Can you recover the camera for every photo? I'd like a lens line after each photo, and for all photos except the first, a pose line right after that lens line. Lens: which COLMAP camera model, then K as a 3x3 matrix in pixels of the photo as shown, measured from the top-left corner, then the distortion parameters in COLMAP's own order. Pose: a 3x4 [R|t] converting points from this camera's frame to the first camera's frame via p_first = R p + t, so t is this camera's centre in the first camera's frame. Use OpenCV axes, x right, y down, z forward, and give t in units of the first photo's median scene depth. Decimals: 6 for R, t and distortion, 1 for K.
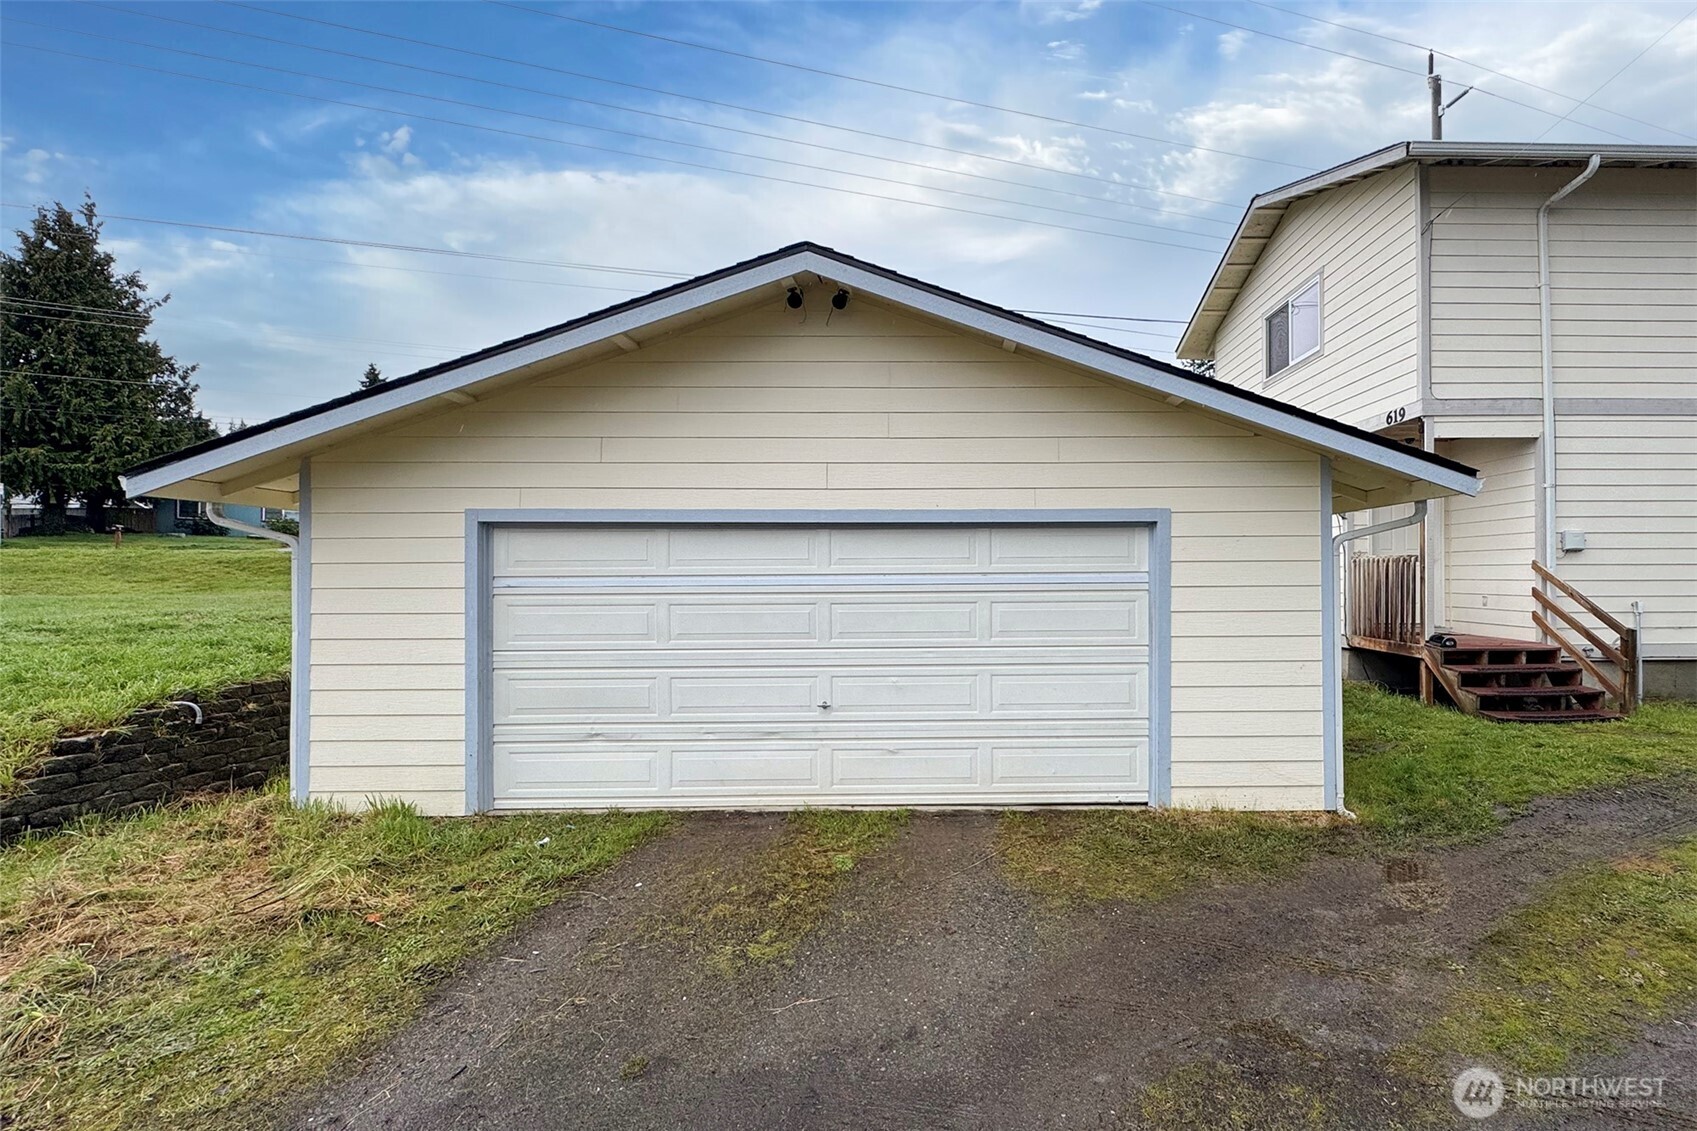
lens RADIAL K [[688.0, 0, 848.5], [0, 688.0, 565.5], [0, 0, 1]] dist [-0.002084, 0.000057]
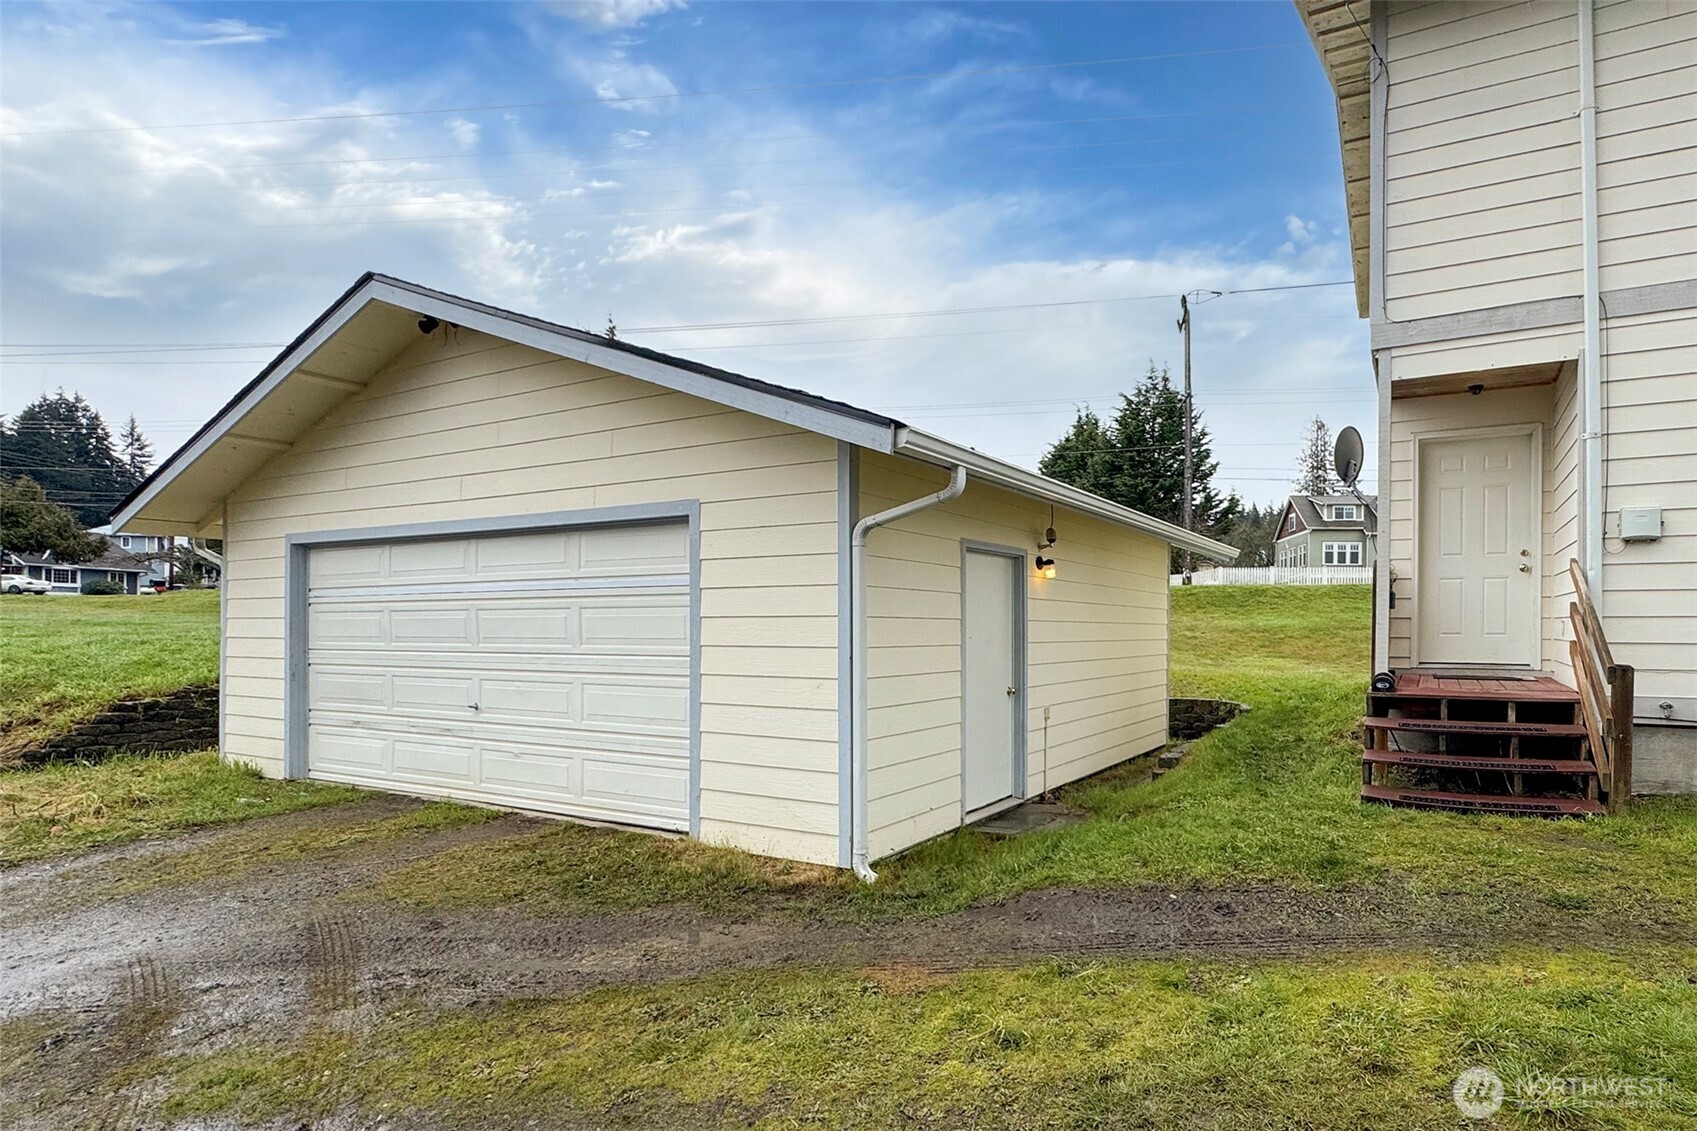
lens RADIAL K [[700.5, 0, 851.0], [0, 700.5, 612.2], [0, 0, 1]] dist [-0.000611, -0.000035]
pose [[0.922344, 0.003712, -0.386351, 0.931457], [0.000401, 0.999944, 0.010566, 0.048336], [0.386369, -0.009901, 0.922291, 0.238238]]
